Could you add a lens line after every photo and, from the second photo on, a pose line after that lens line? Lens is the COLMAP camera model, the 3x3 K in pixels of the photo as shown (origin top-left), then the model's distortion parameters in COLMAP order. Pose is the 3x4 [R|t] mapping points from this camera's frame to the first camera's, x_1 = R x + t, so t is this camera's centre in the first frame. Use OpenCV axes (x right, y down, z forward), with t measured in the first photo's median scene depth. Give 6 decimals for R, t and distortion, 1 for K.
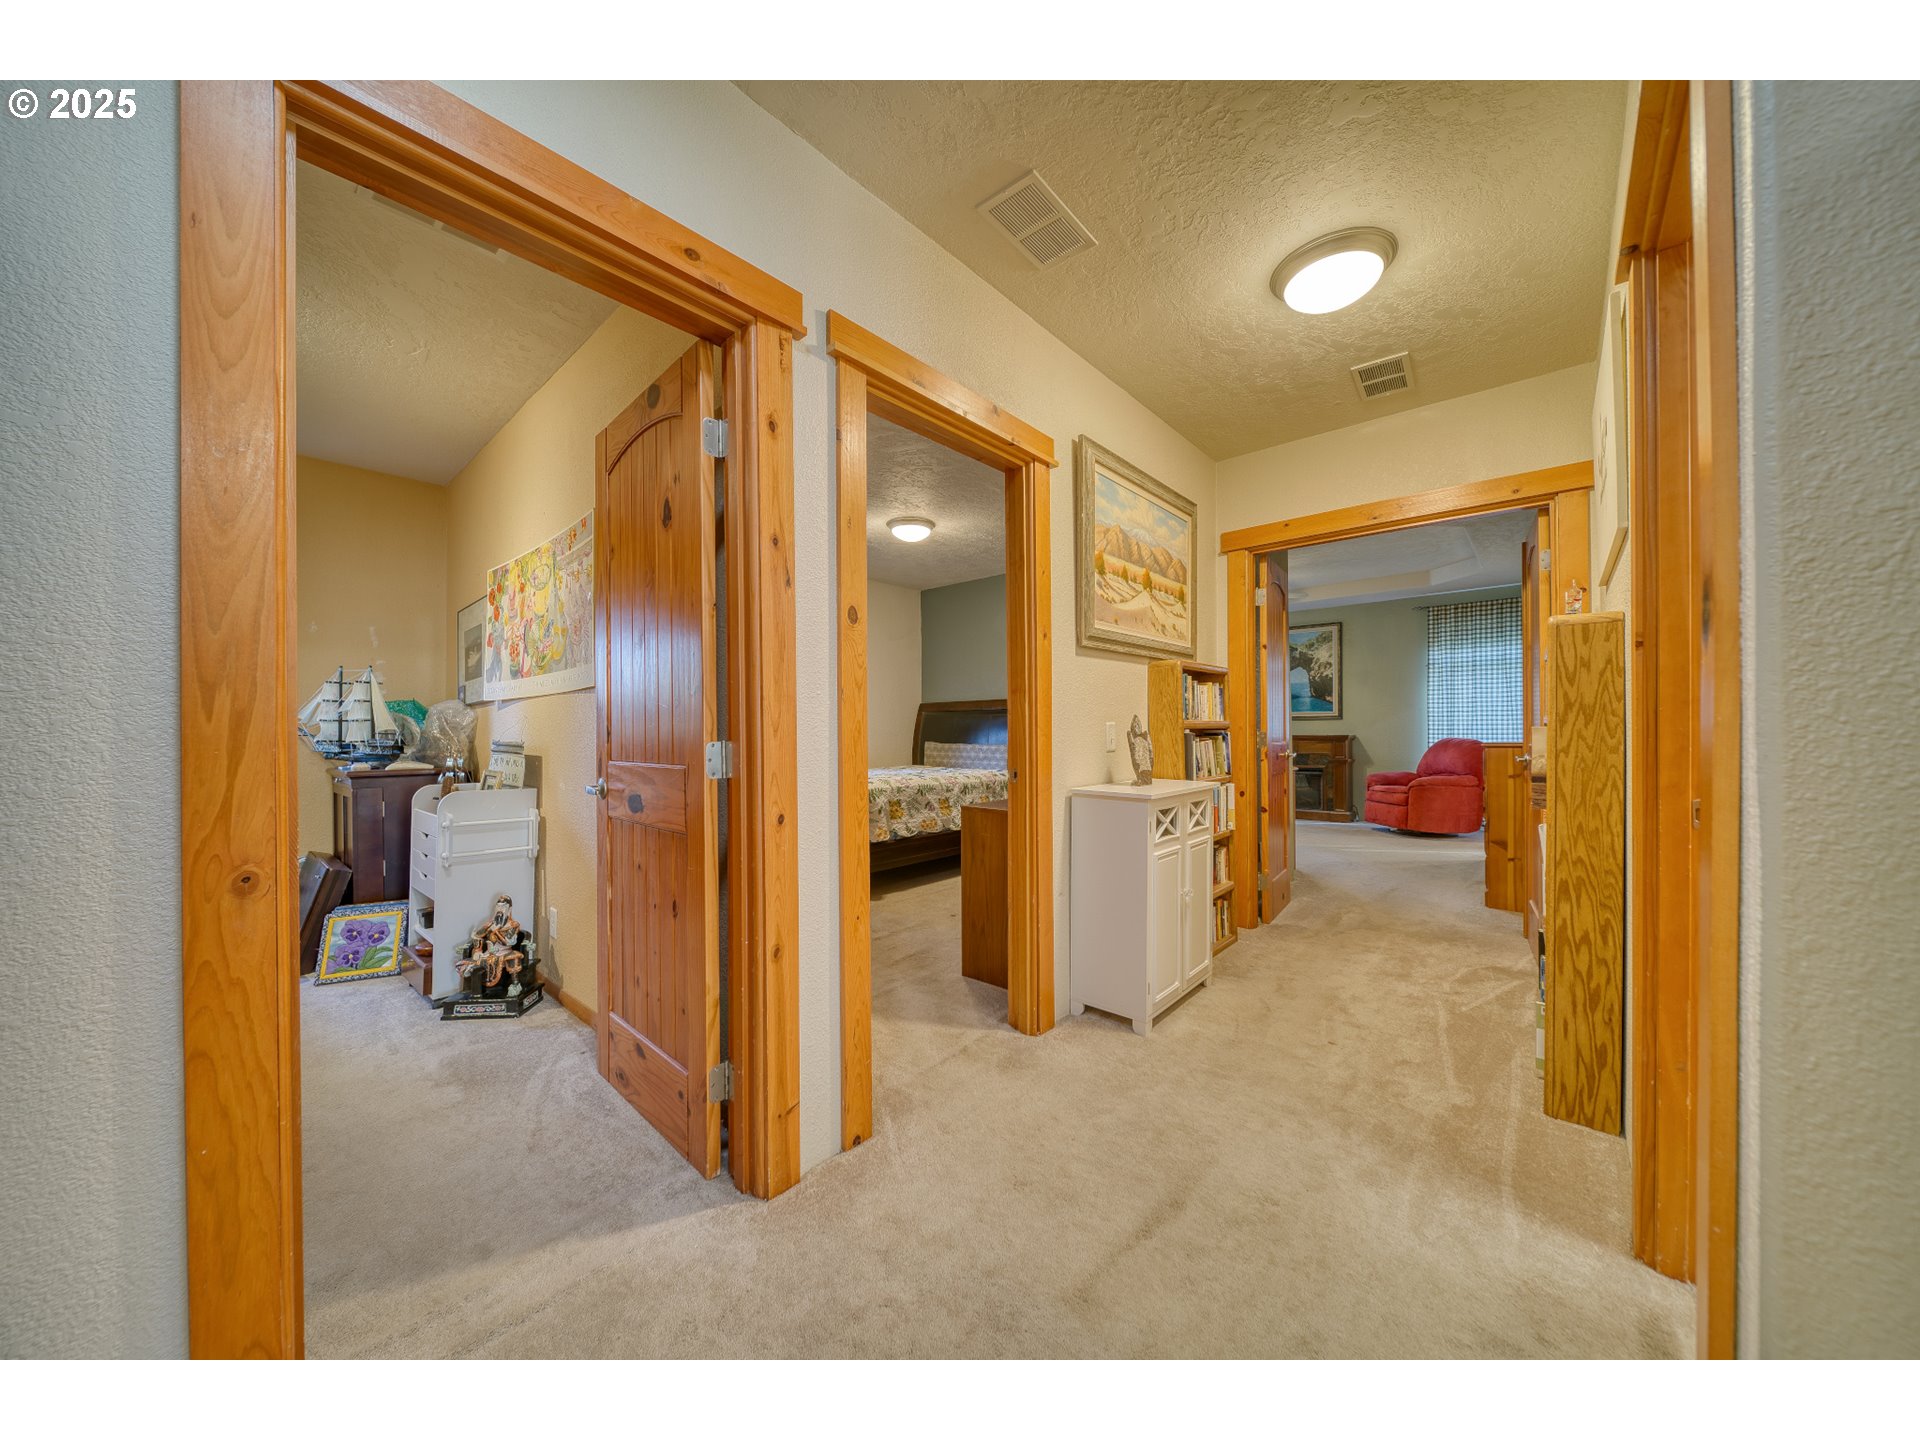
lens RADIAL K [[673.3, 0, 966.2], [0, 673.3, 724.3], [0, 0, 1]] dist [-0.000293, -0.000056]
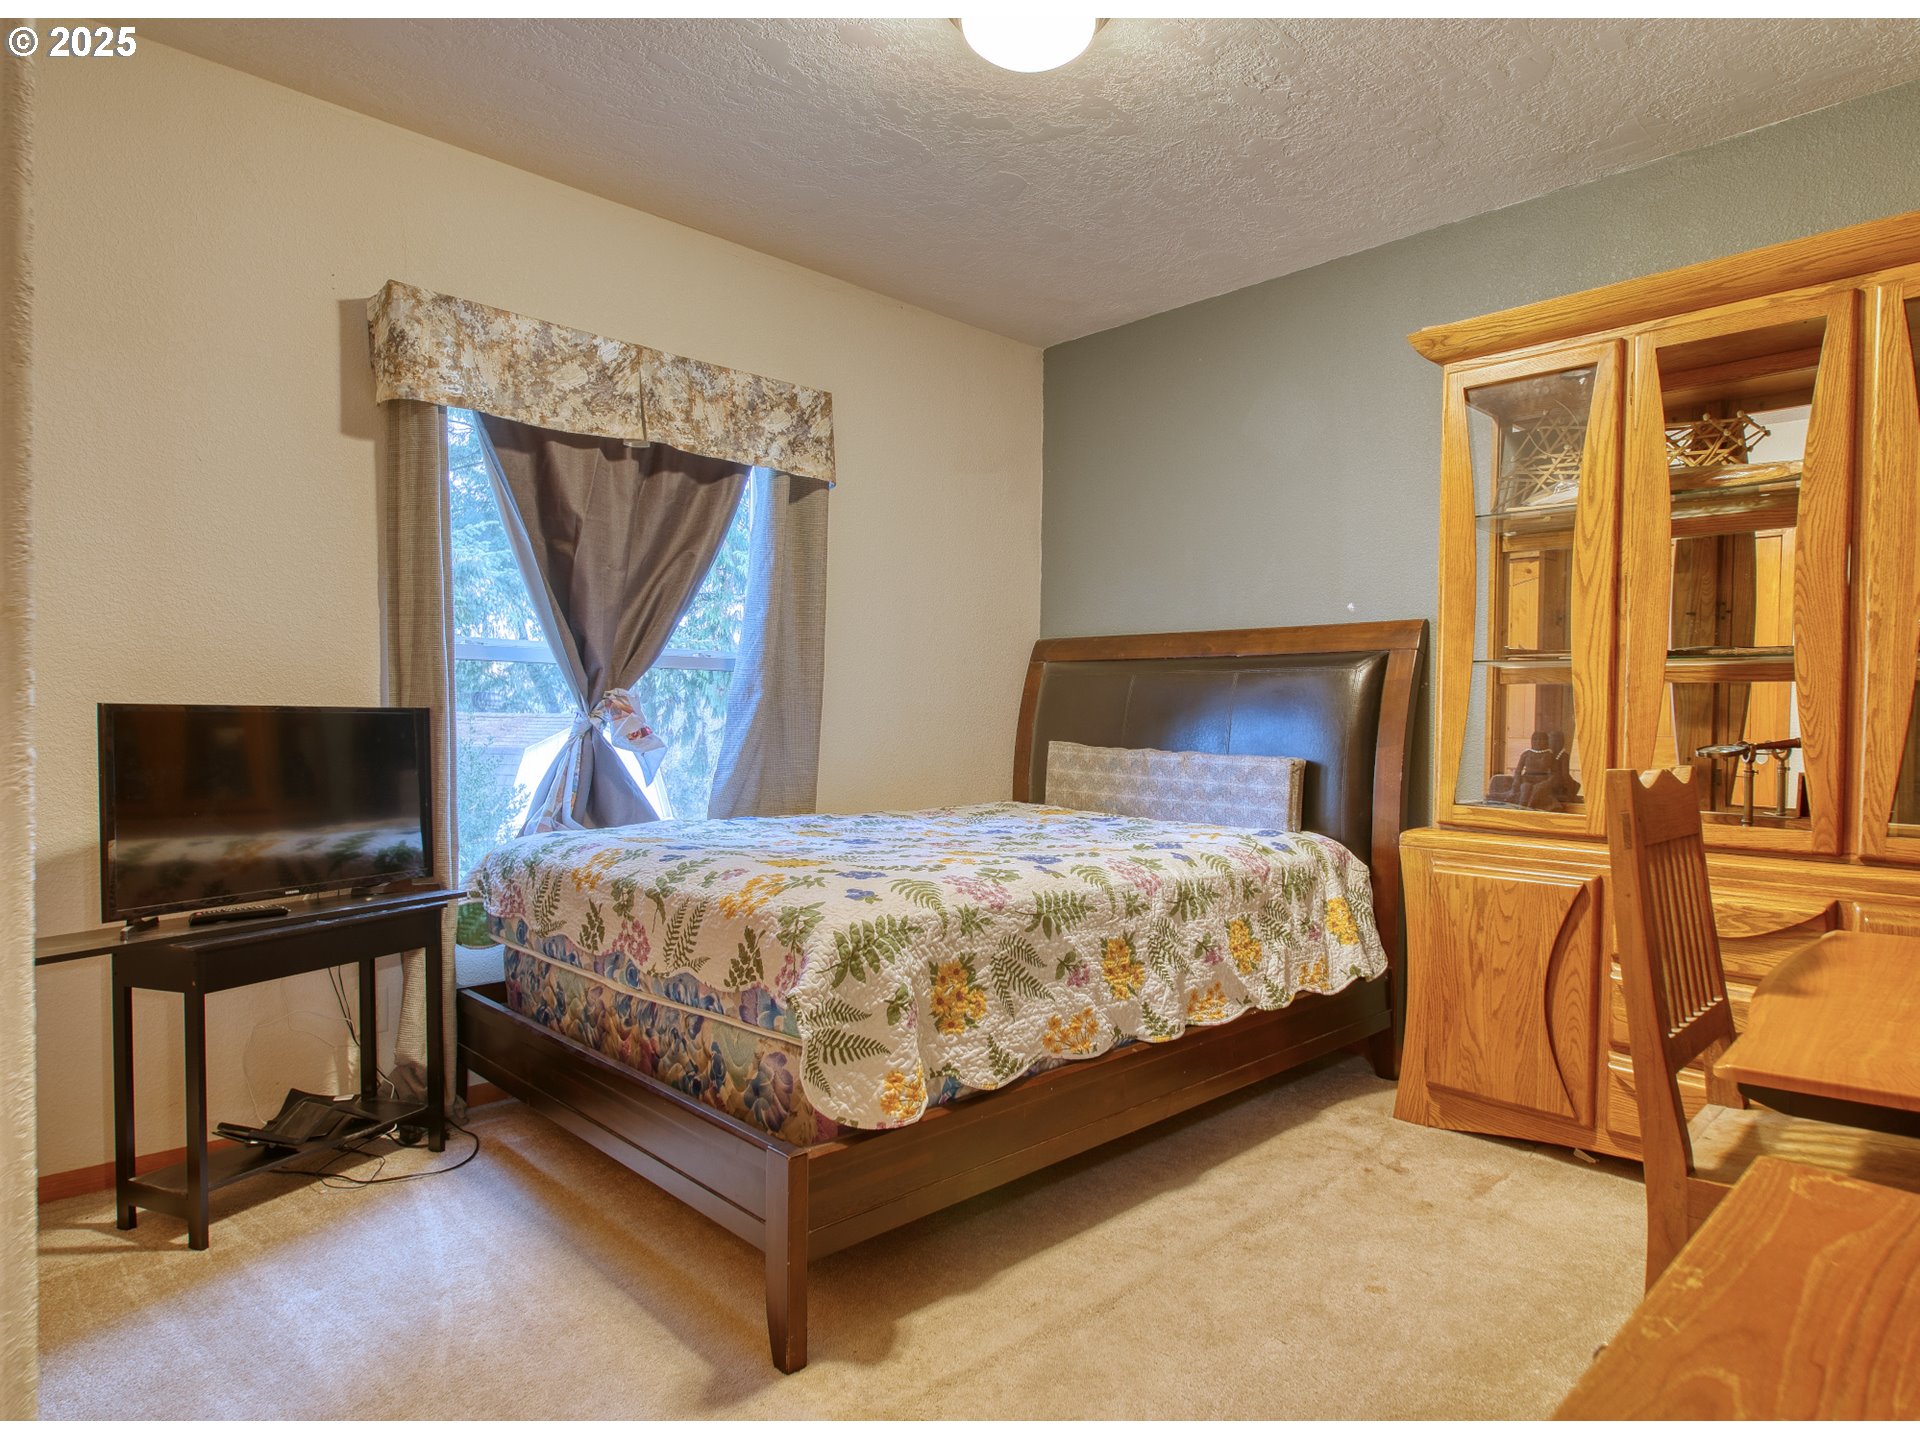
lens RADIAL K [[673.3, 0, 966.2], [0, 673.3, 724.3], [0, 0, 1]] dist [-0.000293, -0.000056]
pose [[0.990140, 0.021830, -0.138372, -0.060804], [-0.017472, 0.999315, 0.032630, 0.005902], [0.138989, -0.029890, 0.989843, 0.692470]]
